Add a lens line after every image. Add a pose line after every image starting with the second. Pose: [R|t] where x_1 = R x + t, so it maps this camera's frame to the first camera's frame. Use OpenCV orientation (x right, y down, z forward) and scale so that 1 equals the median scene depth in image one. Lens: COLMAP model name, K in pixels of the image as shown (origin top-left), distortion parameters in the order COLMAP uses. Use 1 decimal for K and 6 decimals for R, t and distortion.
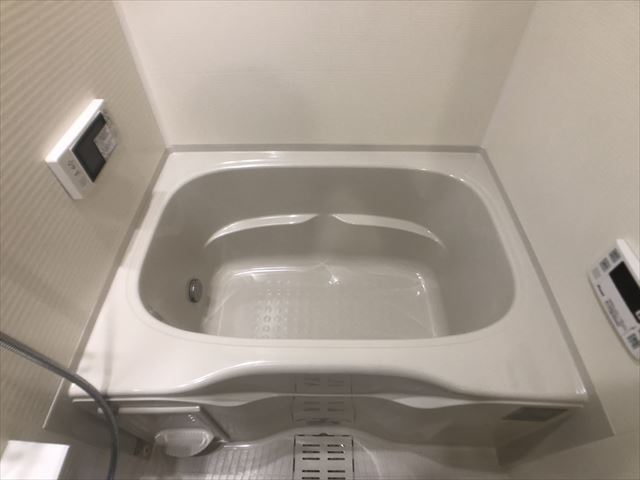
lens RADIAL K [[350.3, 0, 317.5], [0, 350.3, 242.0], [0, 0, 1]] dist [-0.056977, 0.001399]
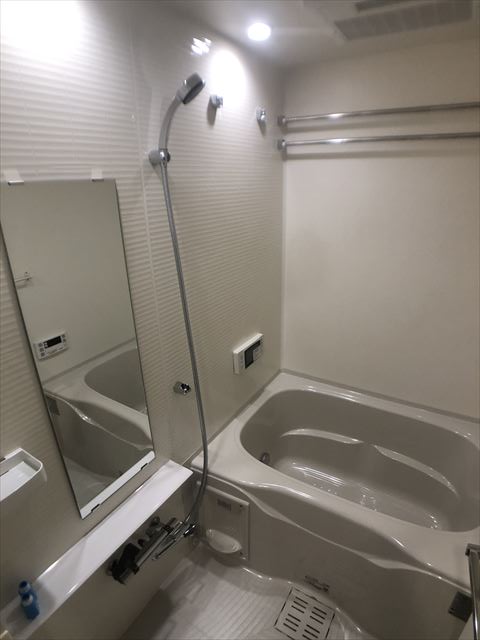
lens RADIAL K [[350.3, 0, 253.9], [0, 350.3, 319.7], [0, 0, 1]] dist [-0.056977, 0.001399]
pose [[0.869009, 0.184559, -0.459088, 0.217386], [-0.385755, 0.833759, -0.395016, 0.300344], [0.309865, 0.520368, 0.795739, -0.608884]]
